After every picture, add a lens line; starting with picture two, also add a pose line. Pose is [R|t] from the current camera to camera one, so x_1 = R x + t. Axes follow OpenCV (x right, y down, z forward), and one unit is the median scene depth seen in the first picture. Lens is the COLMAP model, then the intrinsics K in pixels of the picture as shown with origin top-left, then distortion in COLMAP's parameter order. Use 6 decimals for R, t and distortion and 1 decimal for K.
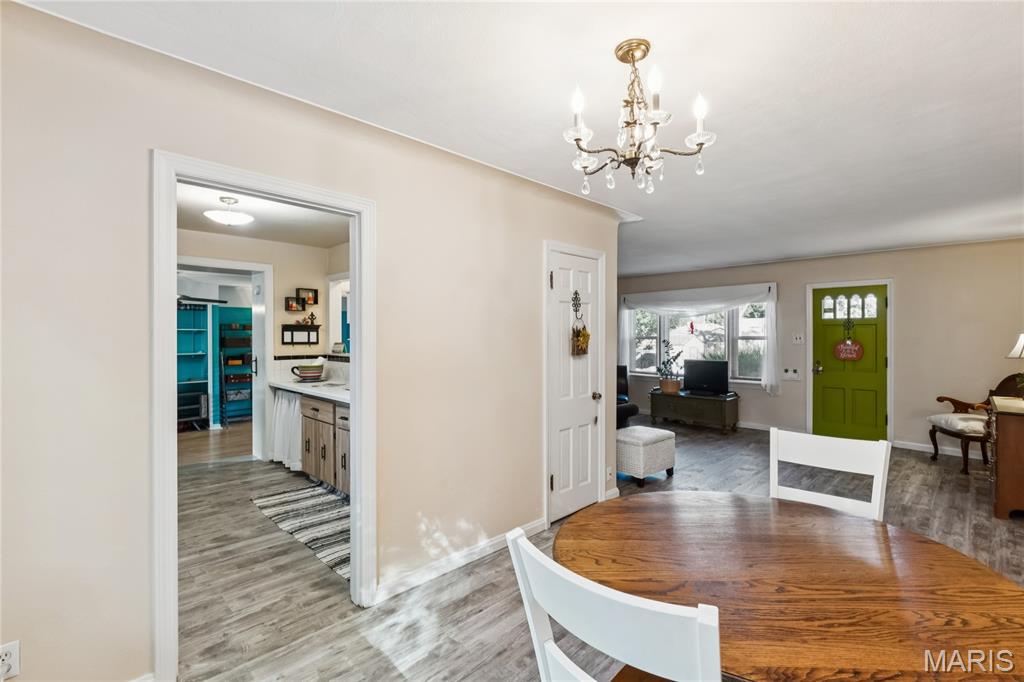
lens RADIAL K [[453.8, 0, 511.8], [0, 453.8, 341.0], [0, 0, 1]] dist [-0.000831, -0.000084]
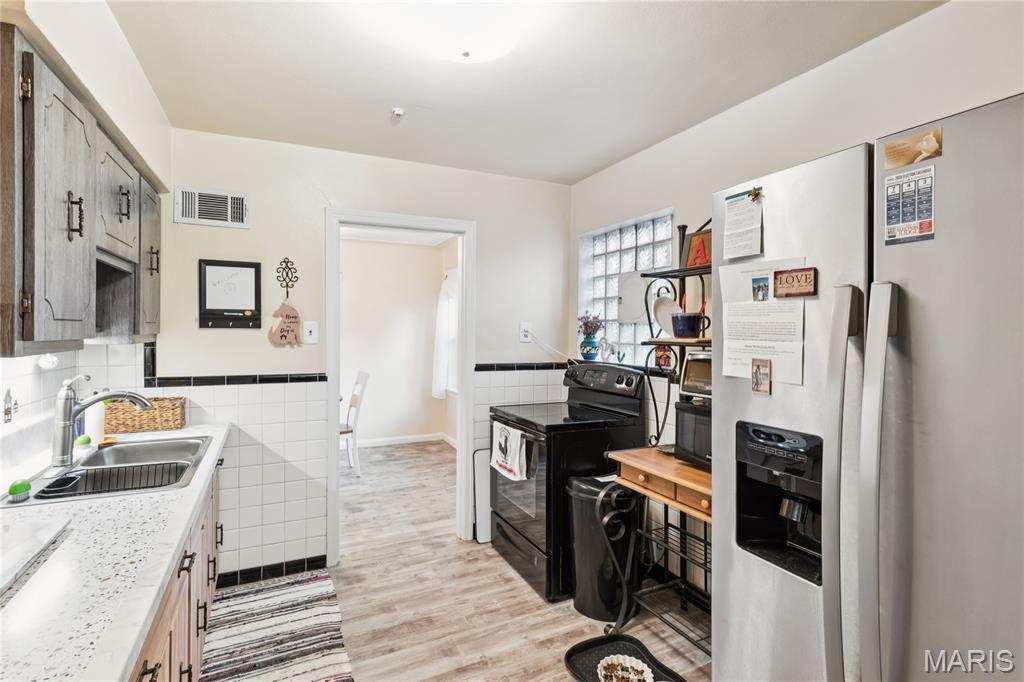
lens RADIAL K [[493.2, 0, 510.0], [0, 493.2, 341.3], [0, 0, 1]] dist [-0.000298, 0.002076]
pose [[-0.943020, -0.006750, 0.332668, -1.086041], [0.000325, 0.999775, 0.021205, -0.006886], [-0.332736, 0.020105, -0.942806, 1.877996]]
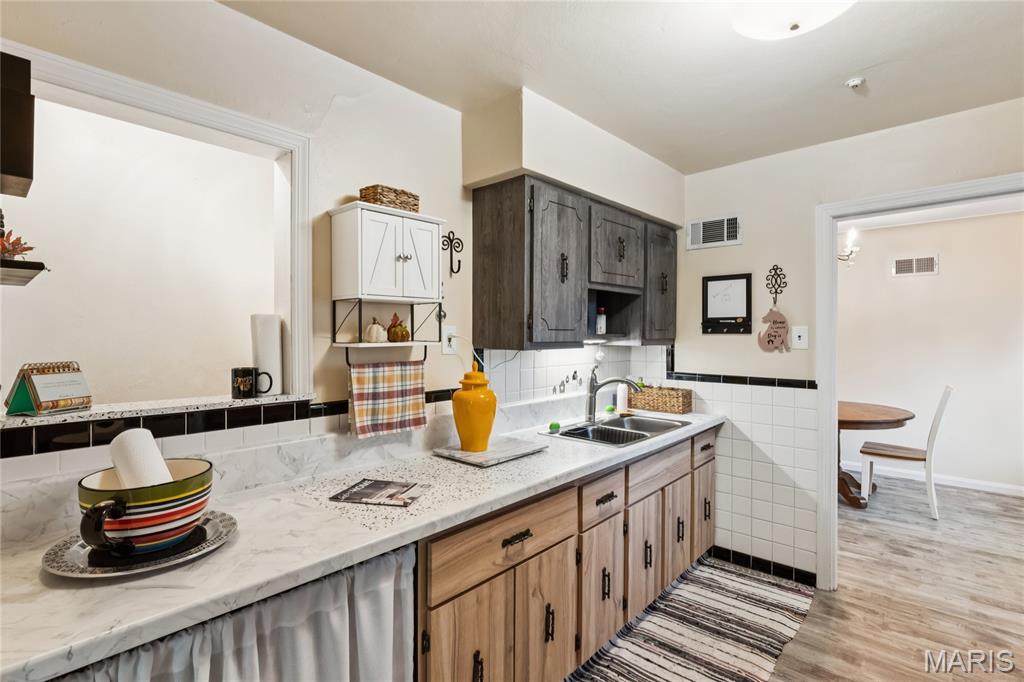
lens RADIAL K [[493.2, 0, 509.8], [0, 493.2, 336.9], [0, 0, 1]] dist [-0.000298, 0.002076]
pose [[-0.045172, 0.000717, 0.998979, -1.345258], [0.001782, 0.999998, -0.000637, -0.005266], [-0.998978, 0.001751, -0.045173, 1.669485]]
